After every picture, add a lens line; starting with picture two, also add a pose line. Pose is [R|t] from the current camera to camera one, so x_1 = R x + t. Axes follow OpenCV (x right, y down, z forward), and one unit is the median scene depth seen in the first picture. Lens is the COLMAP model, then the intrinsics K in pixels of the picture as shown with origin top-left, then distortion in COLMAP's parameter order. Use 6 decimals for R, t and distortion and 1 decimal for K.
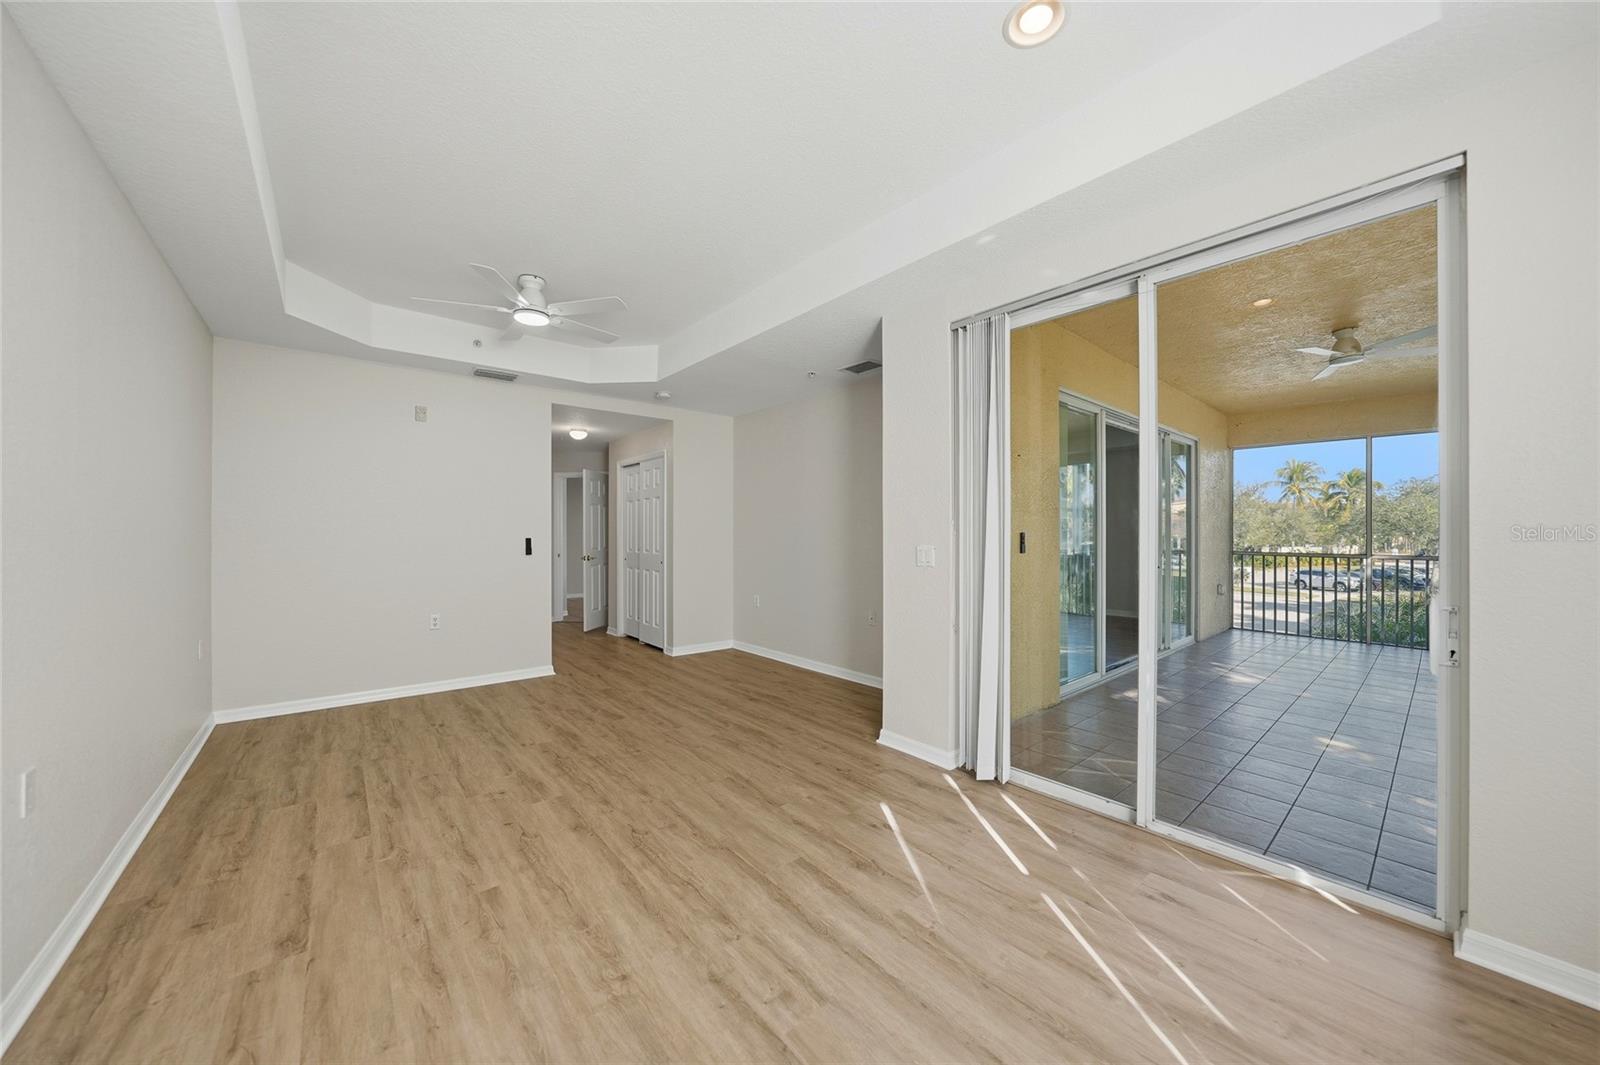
lens RADIAL K [[572.4, 0, 803.7], [0, 572.4, 534.6], [0, 0, 1]] dist [-0.028921, 0.007237]
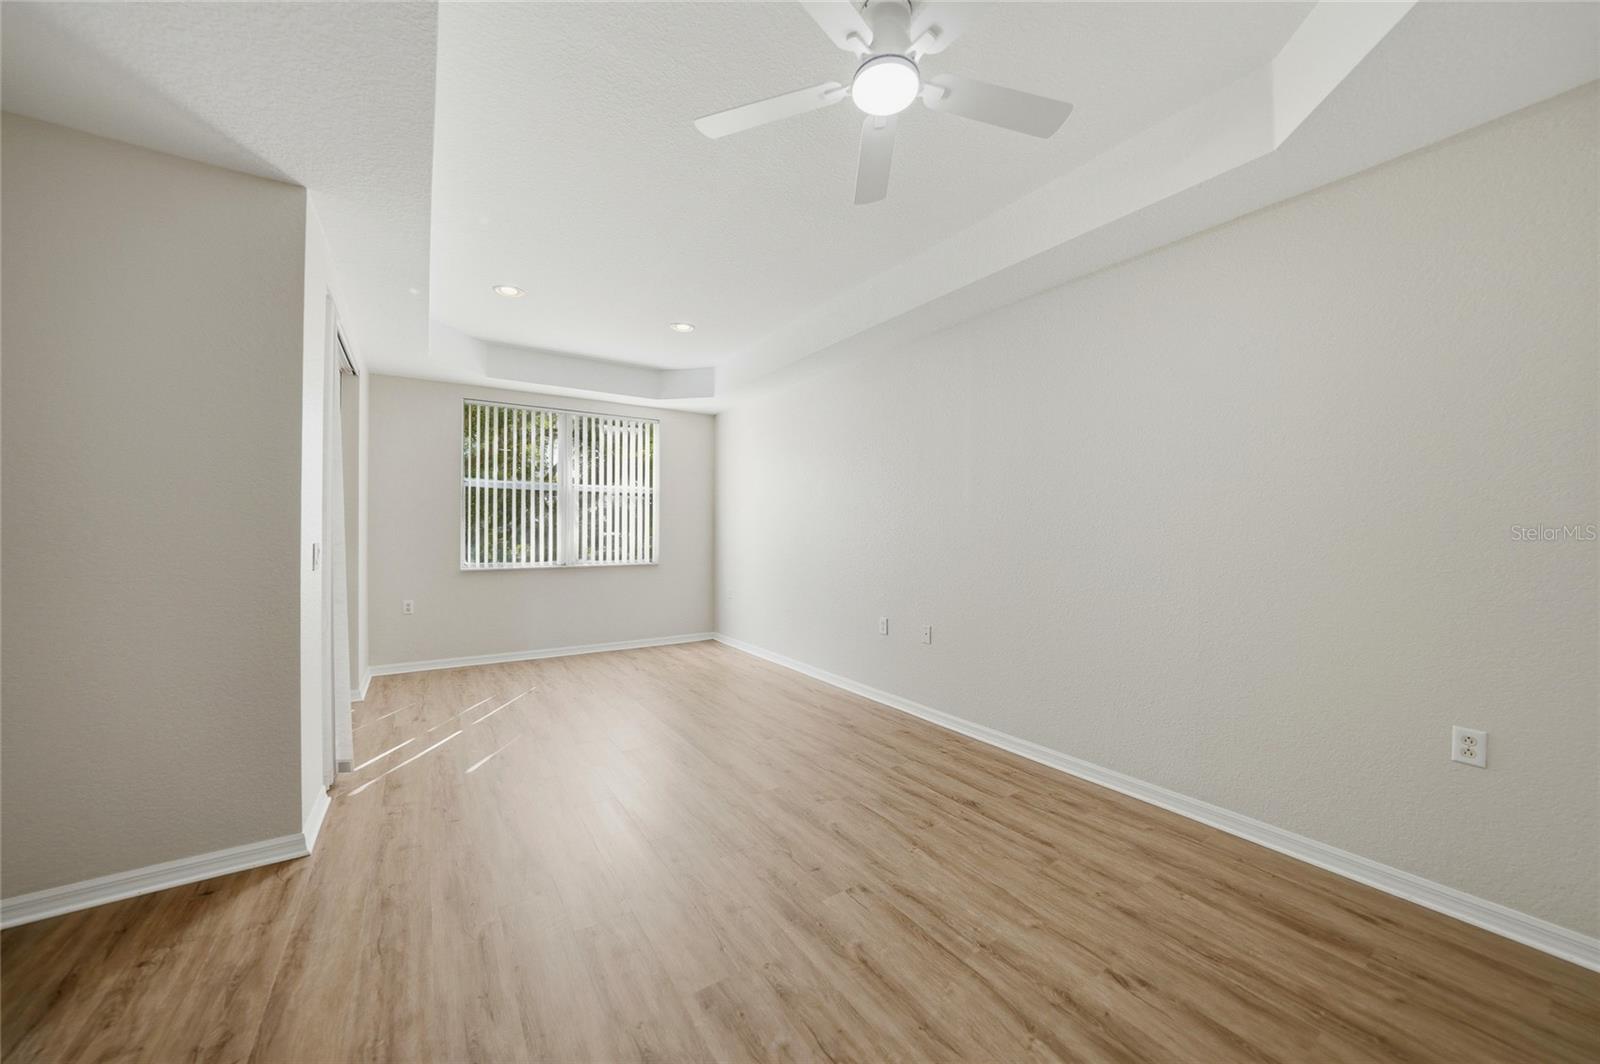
lens RADIAL K [[572.4, 0, 803.7], [0, 572.4, 534.1], [0, 0, 1]] dist [-0.028921, 0.007237]
pose [[-0.994735, -0.004991, 0.102356, -0.591406], [-0.004406, 0.999973, 0.005938, 0.000060], [-0.102383, 0.005455, -0.994730, 1.915981]]
